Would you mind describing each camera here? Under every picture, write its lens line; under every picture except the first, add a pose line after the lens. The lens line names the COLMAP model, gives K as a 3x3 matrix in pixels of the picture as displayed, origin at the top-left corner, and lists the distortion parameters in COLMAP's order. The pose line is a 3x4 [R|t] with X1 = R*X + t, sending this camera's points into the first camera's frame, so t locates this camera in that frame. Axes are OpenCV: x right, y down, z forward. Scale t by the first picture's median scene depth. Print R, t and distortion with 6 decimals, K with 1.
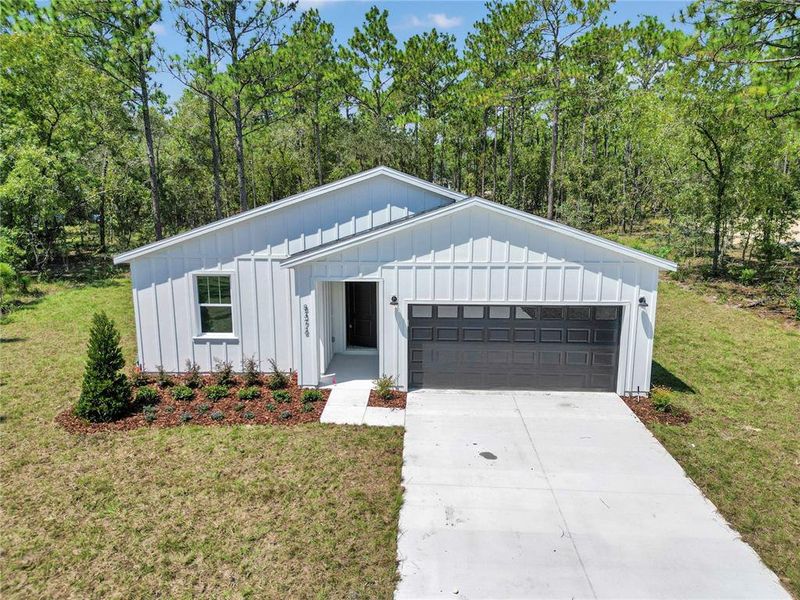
lens RADIAL K [[581.6, 0, 395.3], [0, 581.6, 299.0], [0, 0, 1]] dist [0.033779, -0.006815]
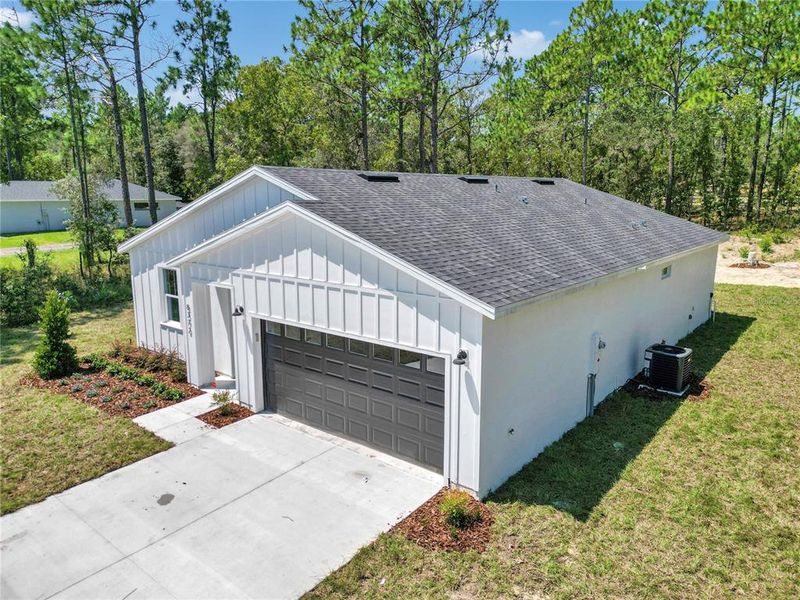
lens RADIAL K [[581.6, 0, 398.4], [0, 581.6, 300.9], [0, 0, 1]] dist [0.033779, -0.006815]
pose [[0.800645, 0.113575, -0.588275, 0.752028], [-0.113645, 0.992832, 0.037009, -0.077502], [0.588262, 0.037223, 0.807814, 0.402752]]
